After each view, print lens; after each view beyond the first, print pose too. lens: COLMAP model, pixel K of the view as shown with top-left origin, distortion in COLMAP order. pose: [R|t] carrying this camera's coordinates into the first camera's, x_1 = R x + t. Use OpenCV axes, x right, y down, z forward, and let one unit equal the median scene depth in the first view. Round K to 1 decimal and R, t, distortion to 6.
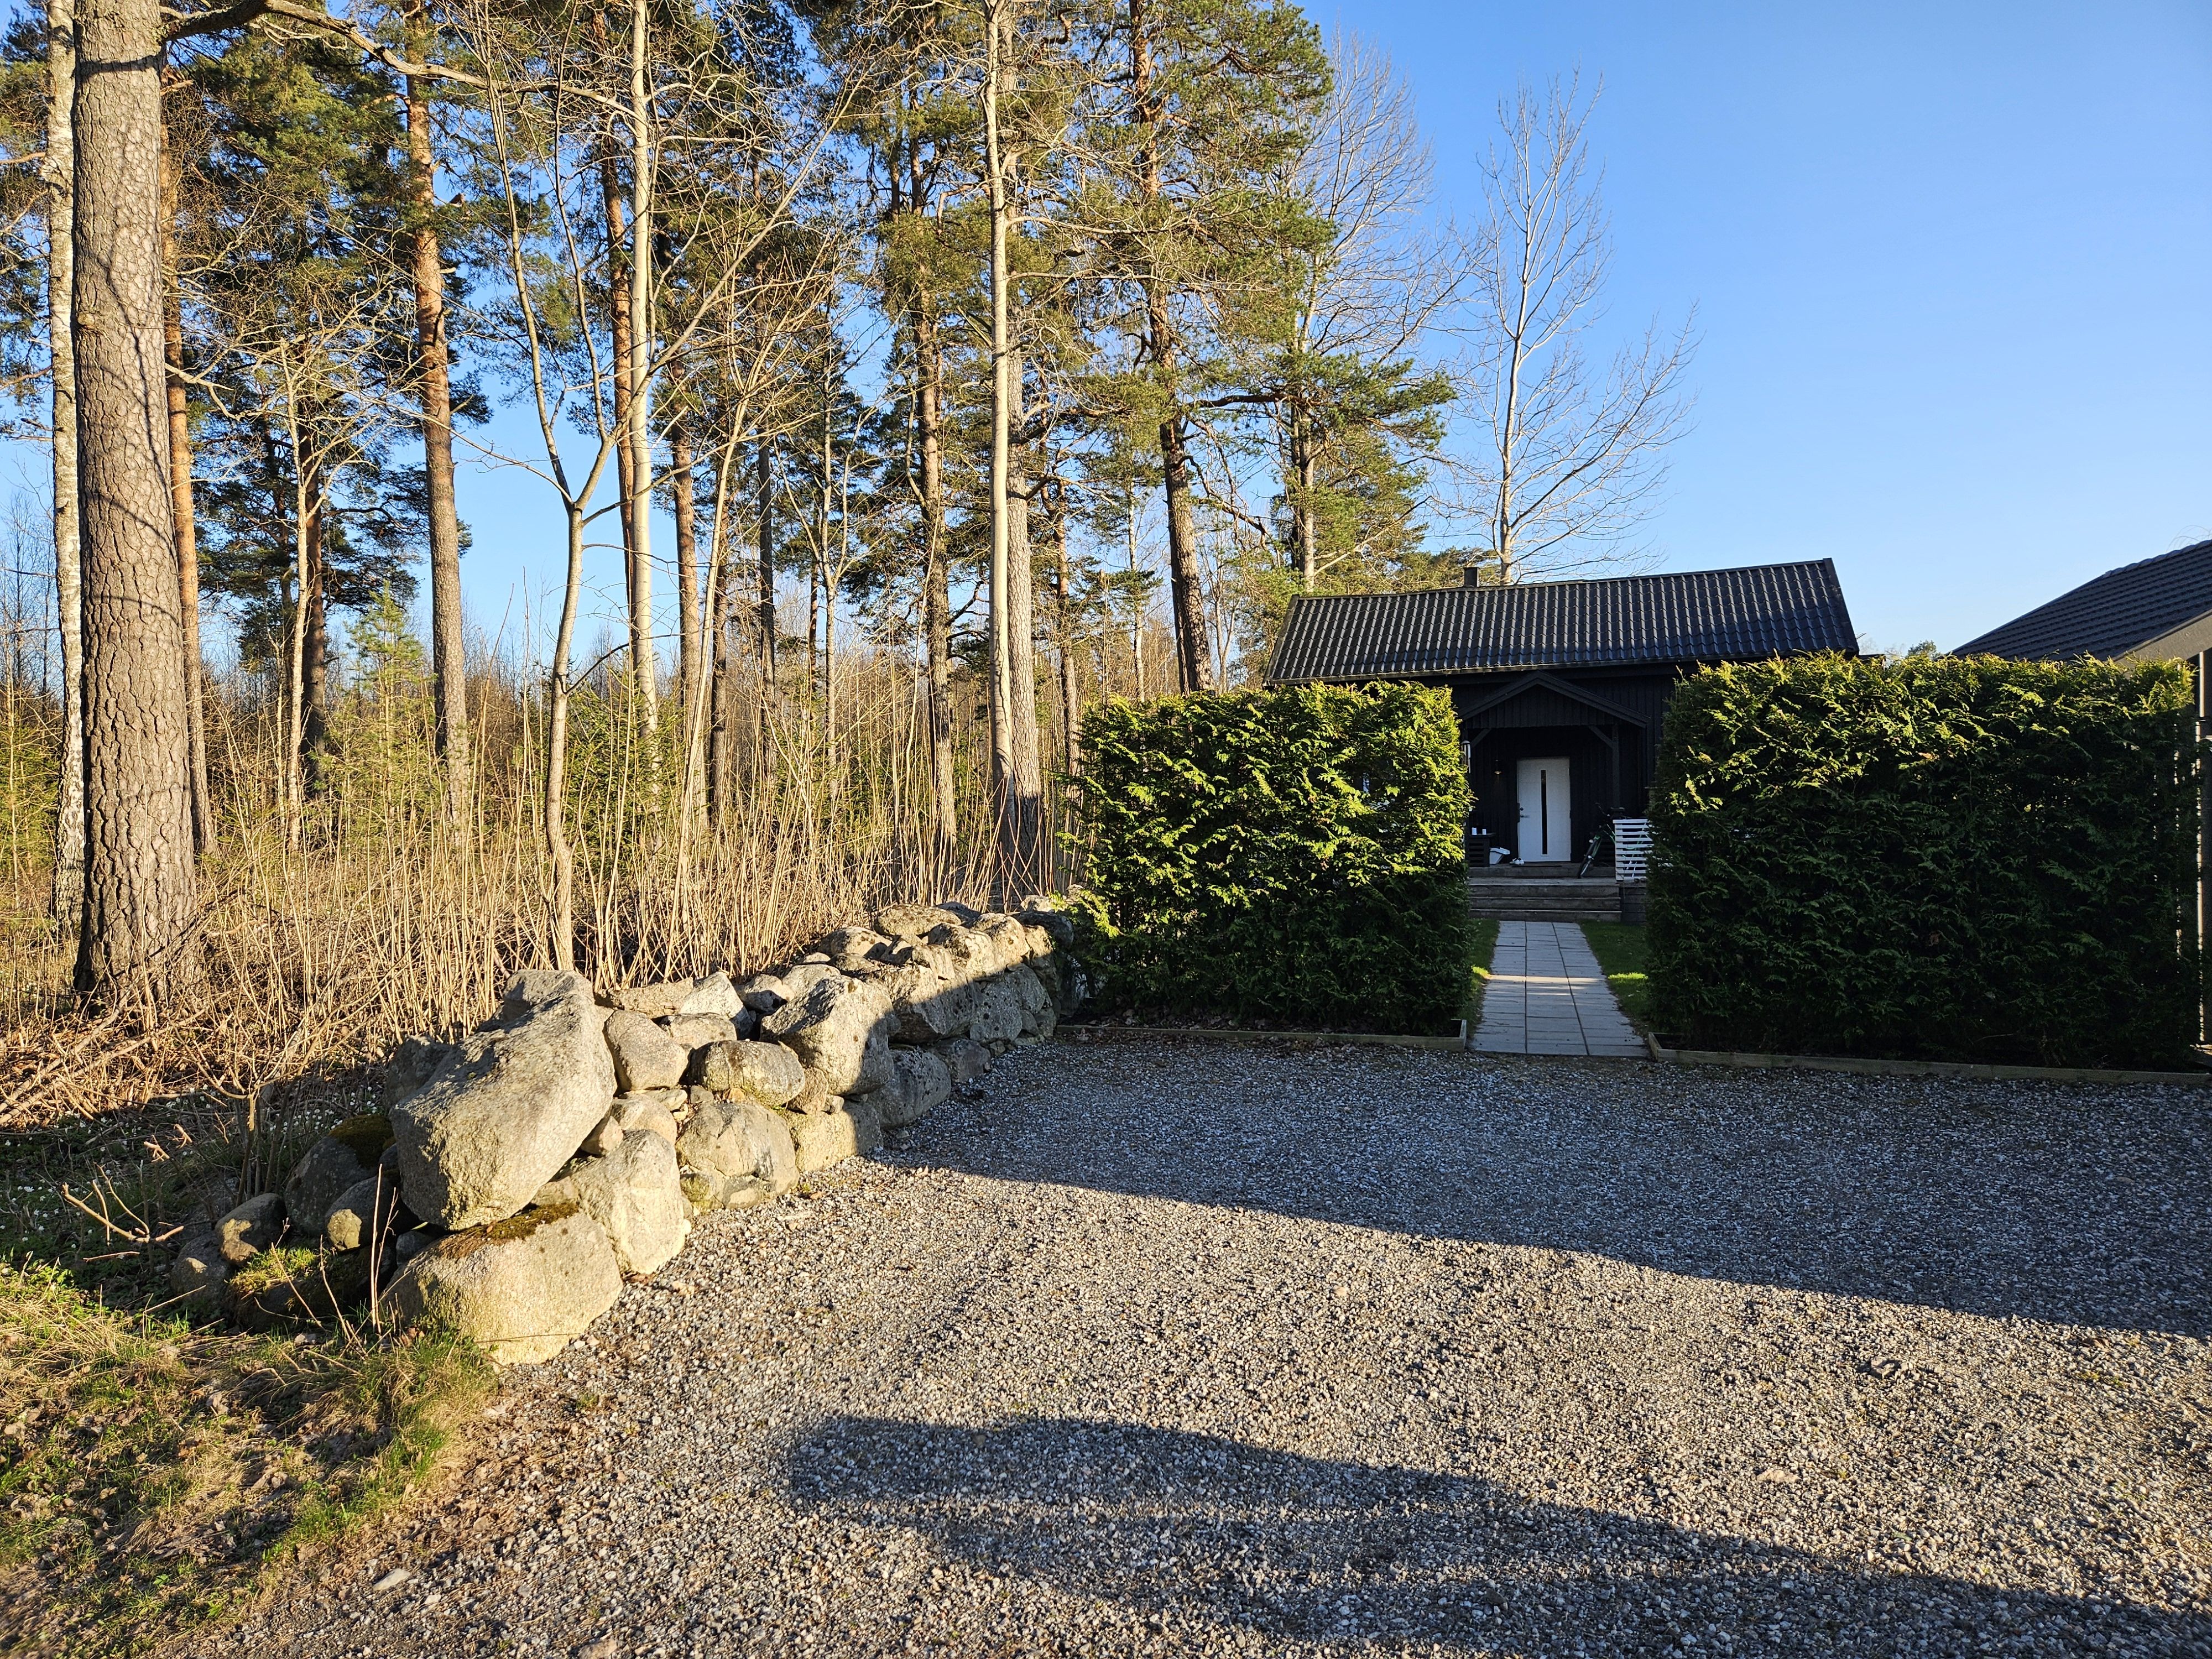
lens RADIAL K [[1484.3, 0, 1104.6], [0, 1484.3, 836.1], [0, 0, 1]] dist [0.073632, -0.001230]
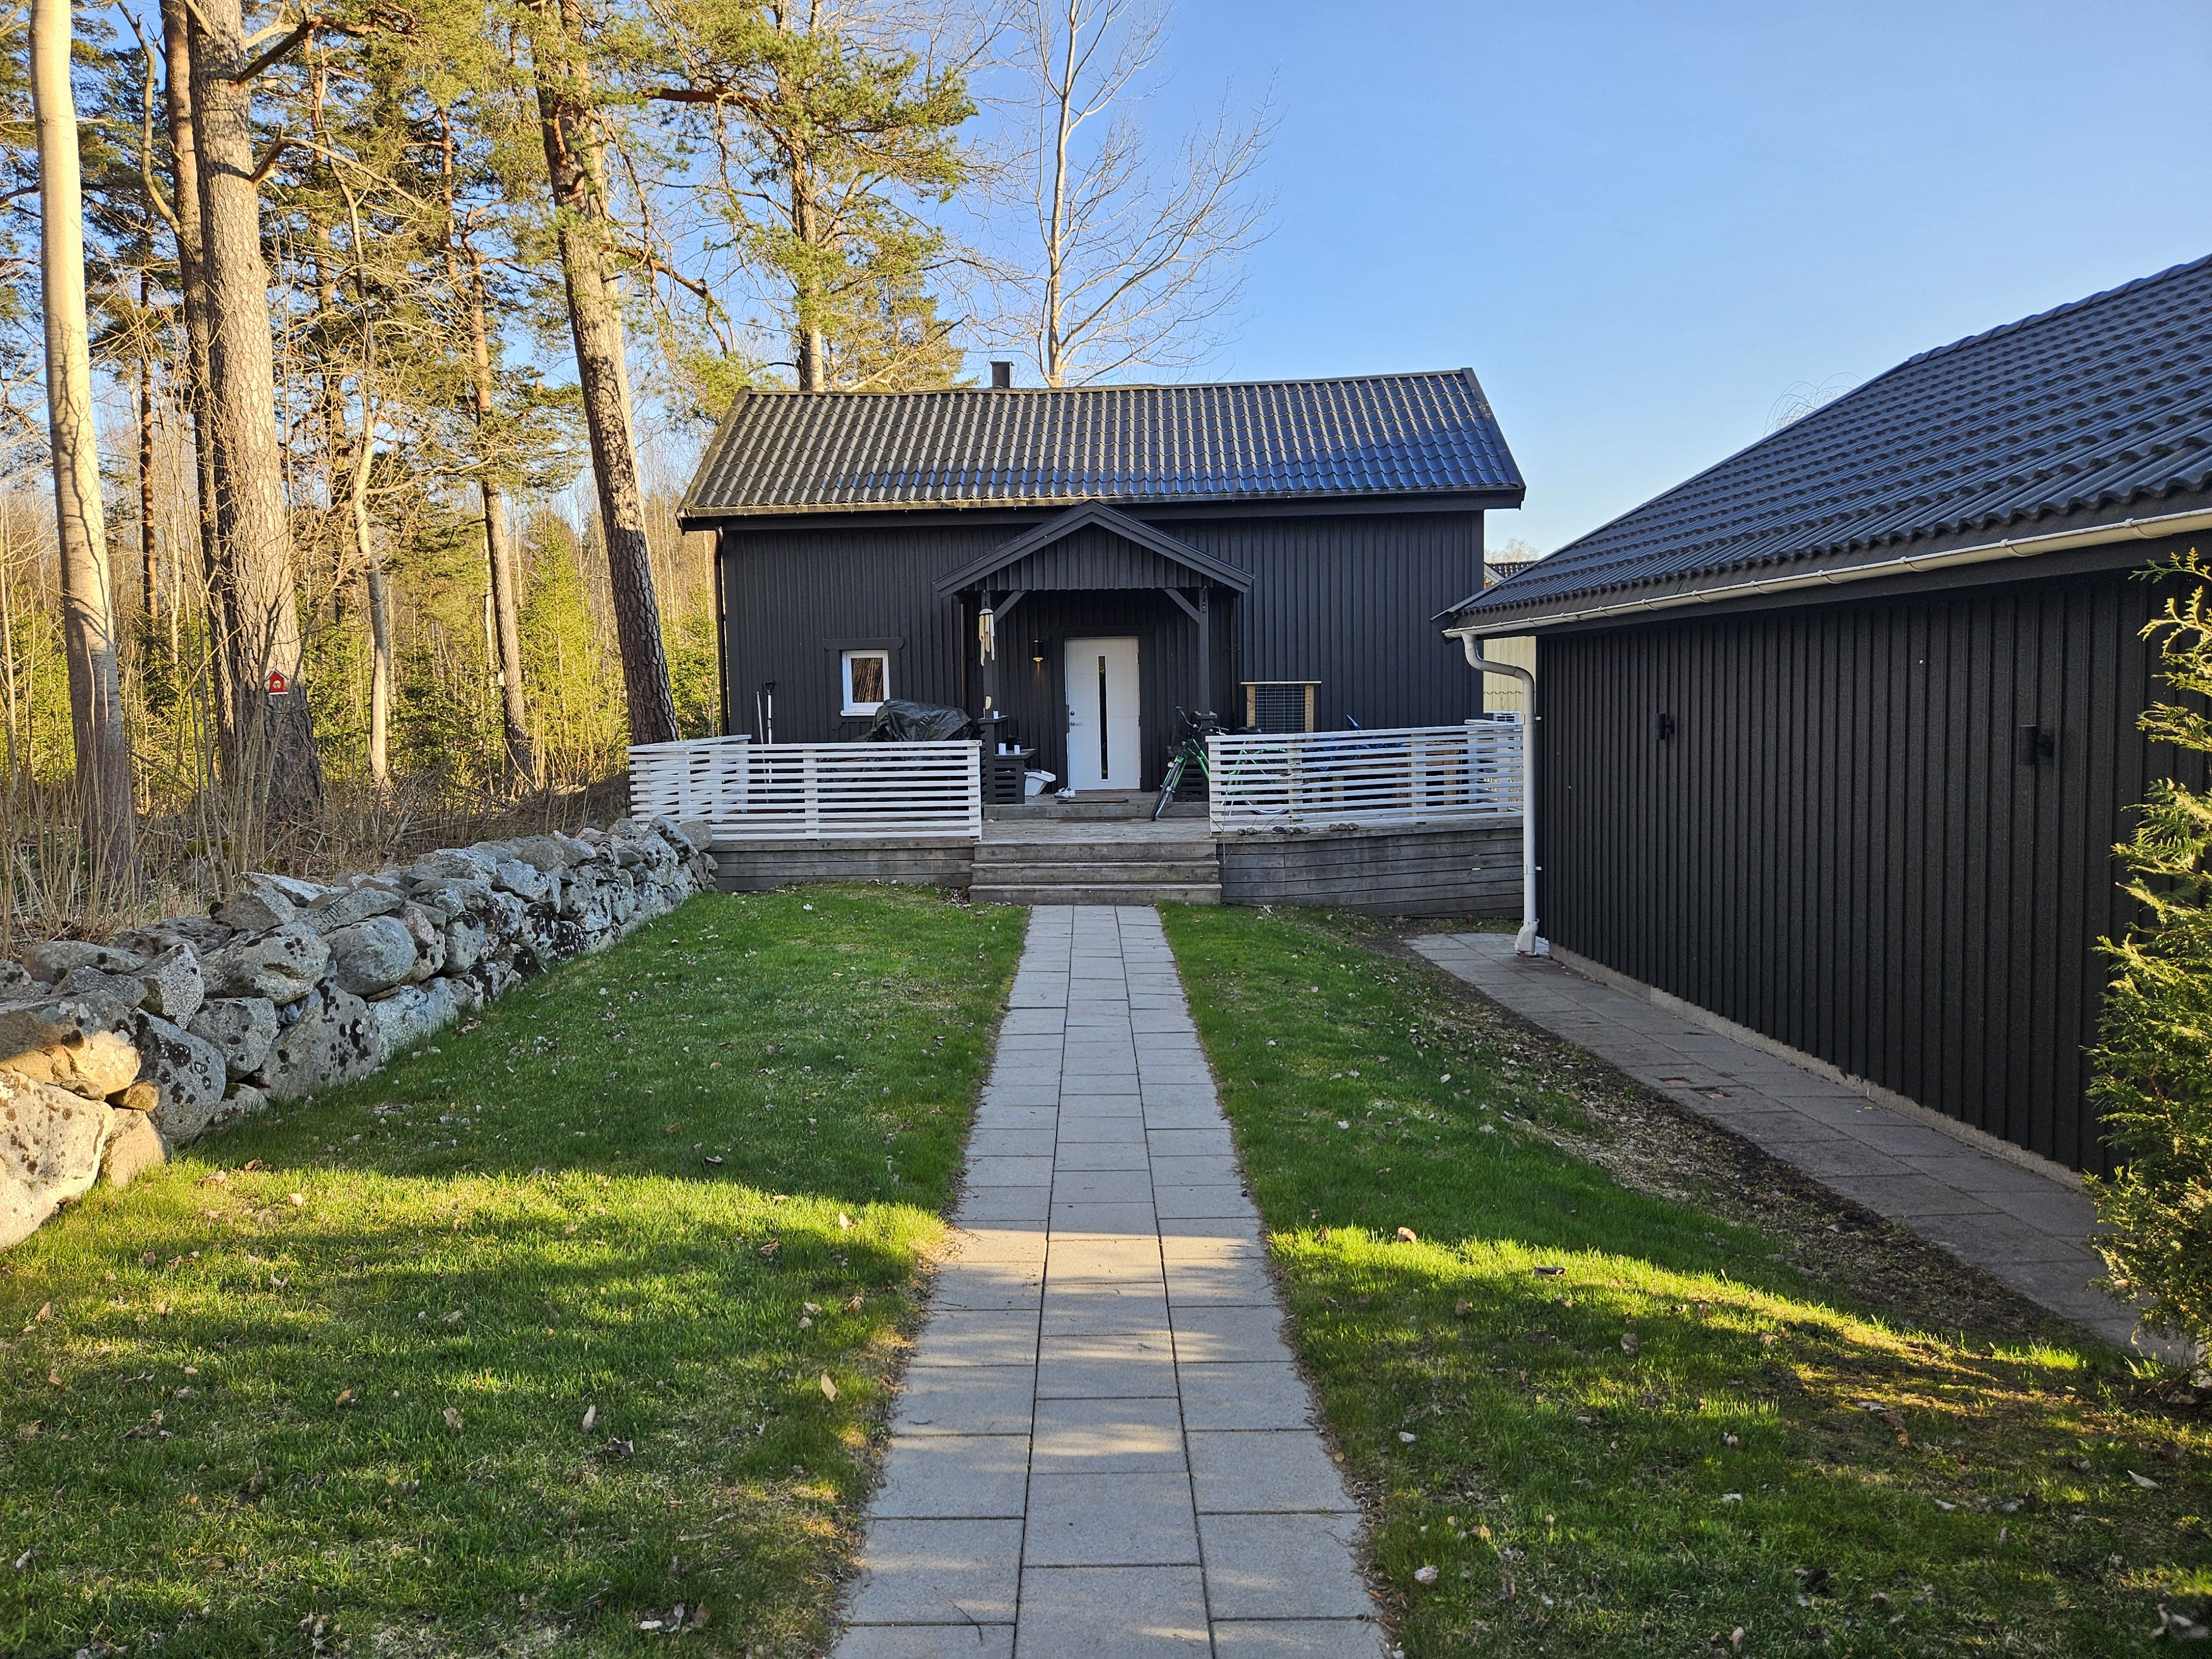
lens RADIAL K [[1484.3, 0, 1112.6], [0, 1484.3, 823.5], [0, 0, 1]] dist [0.073632, -0.001230]
pose [[0.958113, -0.023592, 0.285418, 0.096582], [0.004447, 0.997707, 0.067540, -0.012980], [-0.286357, -0.063442, 0.956020, 0.323813]]
